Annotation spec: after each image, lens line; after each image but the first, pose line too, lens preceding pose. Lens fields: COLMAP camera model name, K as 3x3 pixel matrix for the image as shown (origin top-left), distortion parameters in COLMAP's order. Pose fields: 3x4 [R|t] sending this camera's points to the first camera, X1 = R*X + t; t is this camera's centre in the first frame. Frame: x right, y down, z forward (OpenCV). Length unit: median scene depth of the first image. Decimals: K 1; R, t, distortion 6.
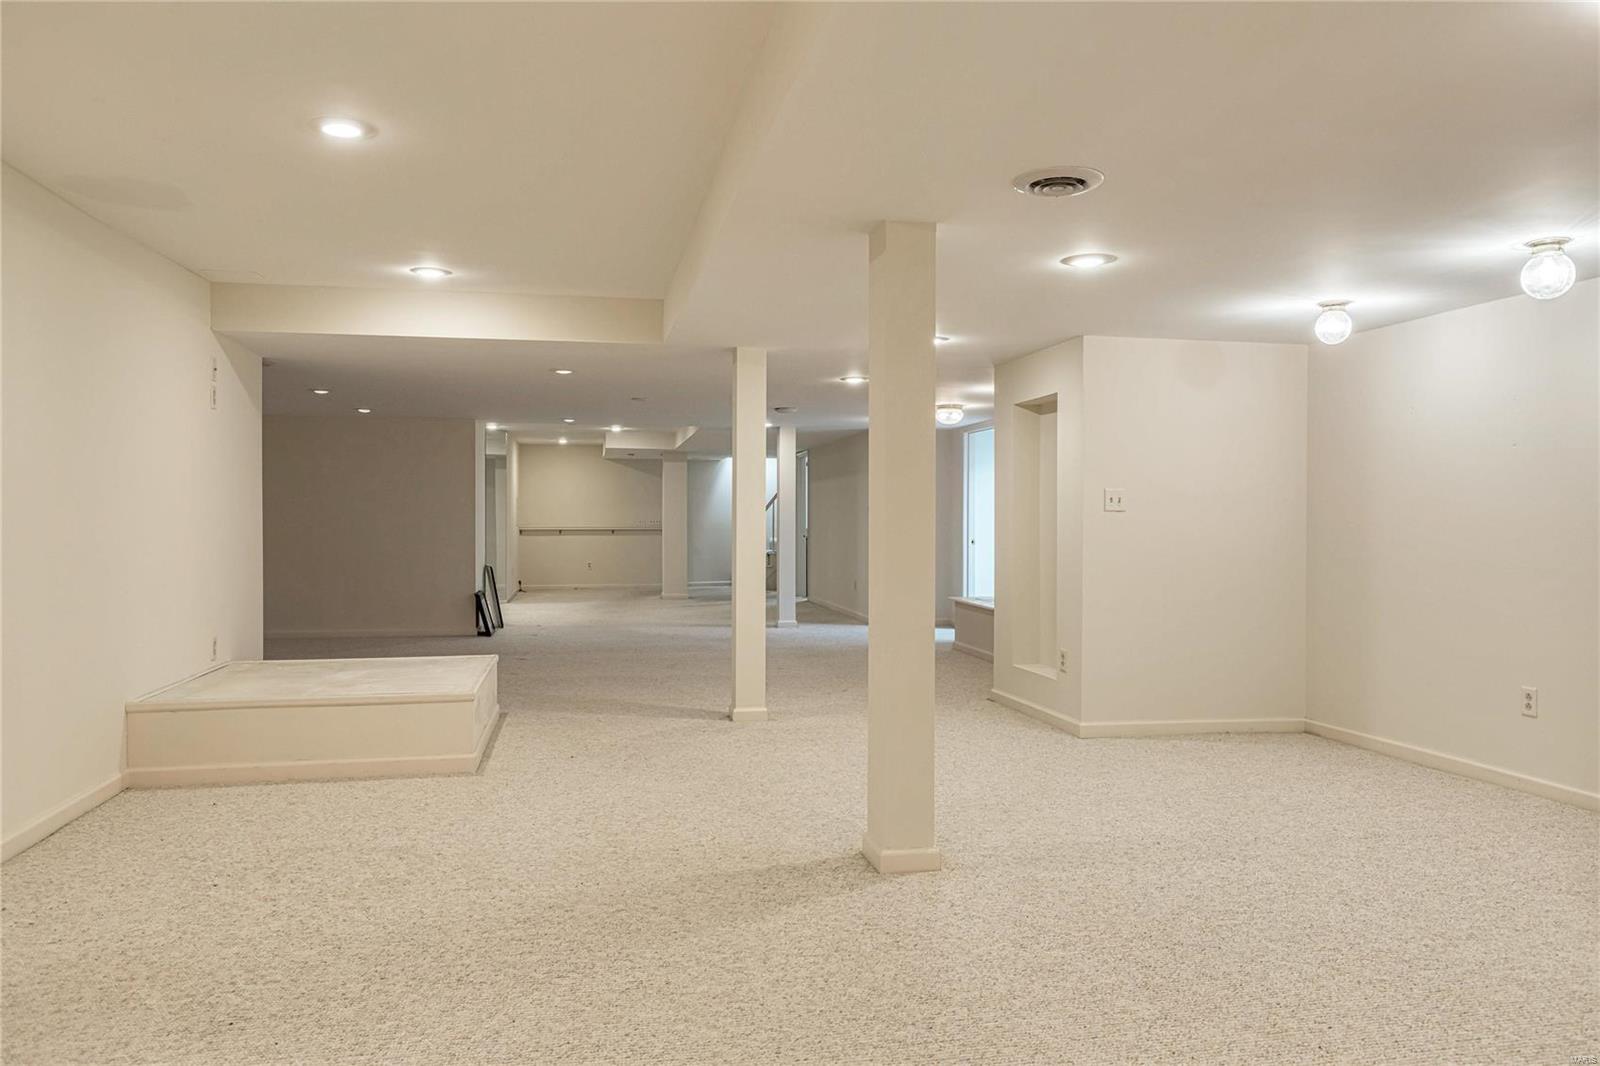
lens RADIAL K [[1063.4, 0, 798.8], [0, 1063.4, 514.6], [0, 0, 1]] dist [-0.005509, -0.001431]
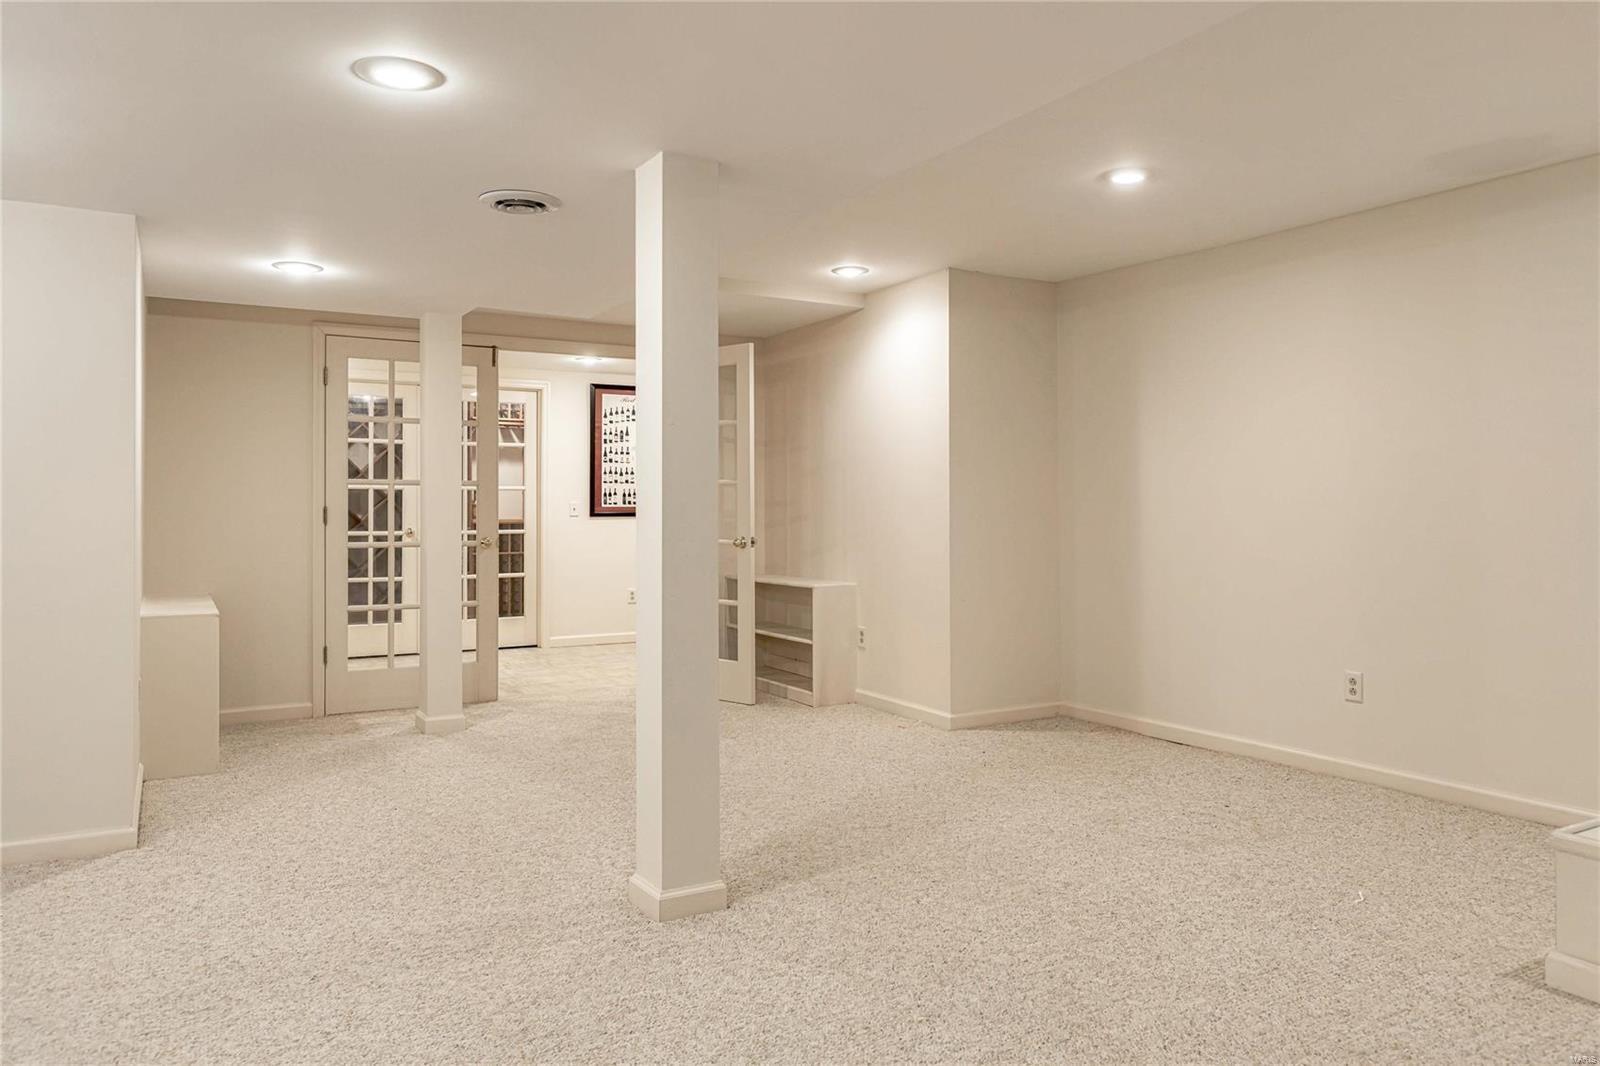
lens RADIAL K [[1063.4, 0, 798.8], [0, 1063.4, 514.6], [0, 0, 1]] dist [-0.005509, -0.001431]
pose [[-0.944571, 0.002920, -0.328294, 0.291531], [0.002452, 0.999995, 0.001840, 0.014866], [0.328298, 0.000933, -0.944574, 1.898229]]
